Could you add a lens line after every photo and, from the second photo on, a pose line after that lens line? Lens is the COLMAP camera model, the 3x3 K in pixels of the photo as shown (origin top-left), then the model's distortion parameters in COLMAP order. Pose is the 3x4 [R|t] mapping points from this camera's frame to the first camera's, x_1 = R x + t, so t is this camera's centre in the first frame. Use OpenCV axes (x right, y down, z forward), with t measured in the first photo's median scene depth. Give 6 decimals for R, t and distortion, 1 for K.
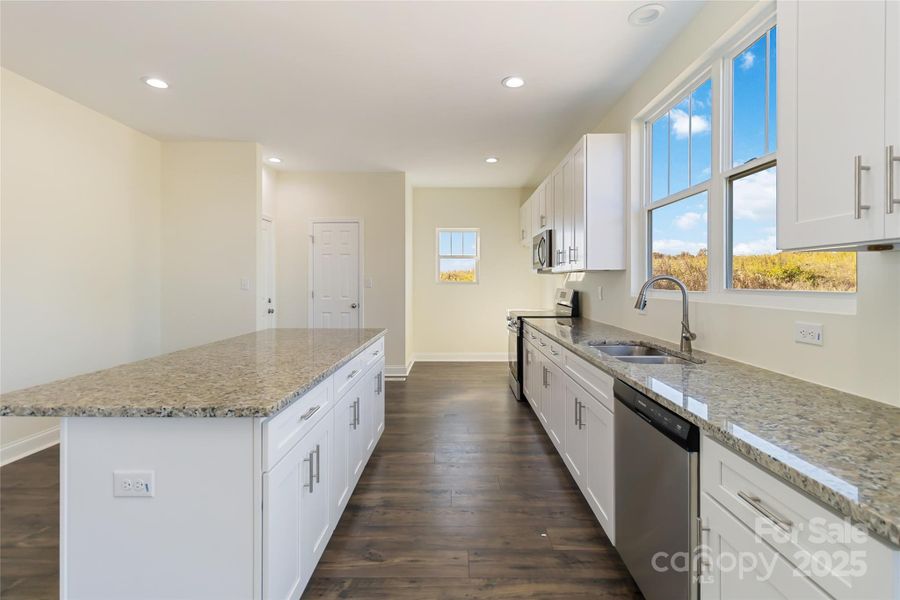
lens RADIAL K [[419.9, 0, 456.5], [0, 419.9, 284.1], [0, 0, 1]] dist [-0.000433, 0.000342]
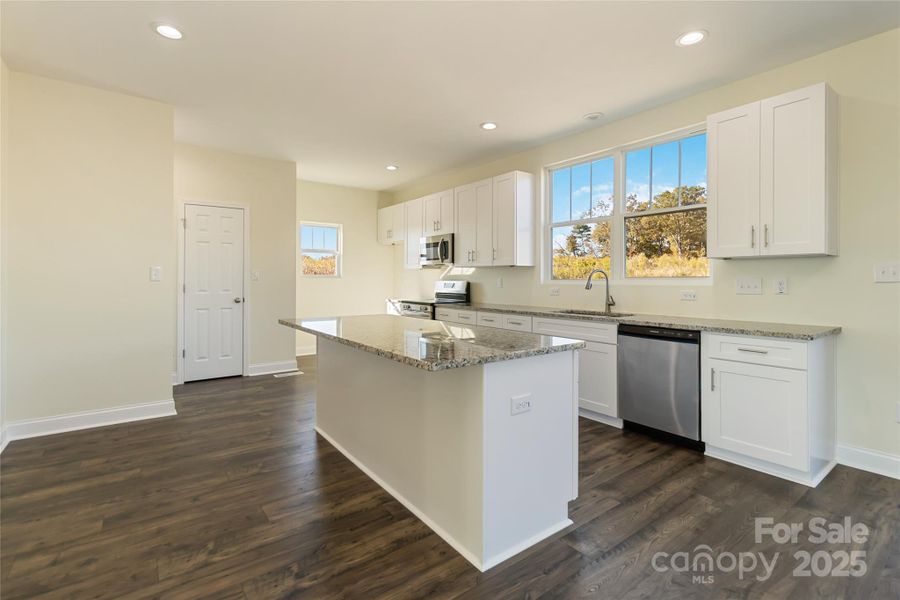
lens RADIAL K [[421.8, 0, 452.1], [0, 421.8, 280.2], [0, 0, 1]] dist [0.000966, 0.000378]
pose [[0.792554, 0.000457, 0.609801, -0.746702], [0.001752, 0.999994, -0.003027, 0.020207], [-0.609799, 0.003467, 0.792549, -0.005966]]
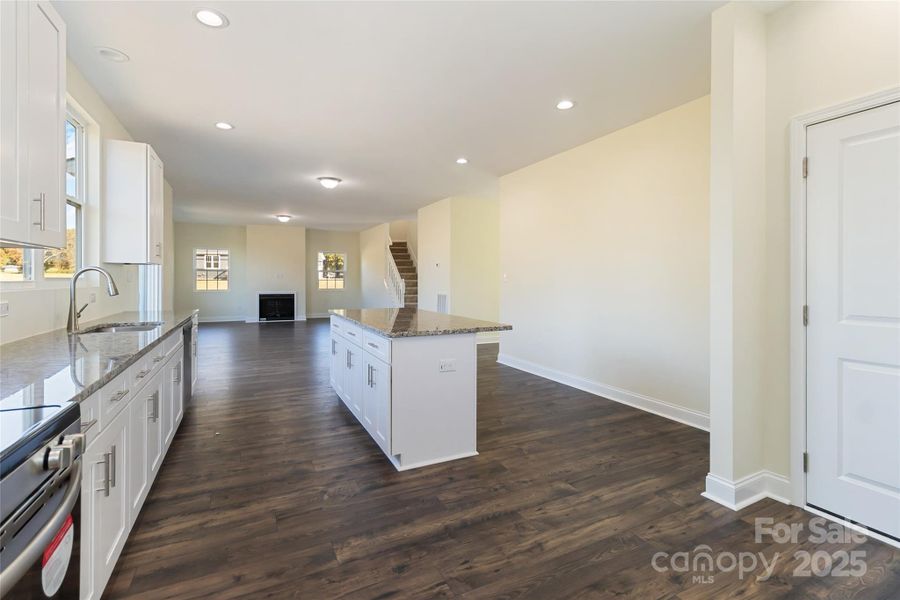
lens RADIAL K [[404.0, 0, 449.5], [0, 404.0, 276.4], [0, 0, 1]] dist [0.003108, 0.000636]
pose [[-0.892385, -0.004341, -0.451254, 0.070819], [-0.004624, 0.999989, -0.000476, -0.003779], [0.451251, 0.001662, -0.892395, 1.774713]]
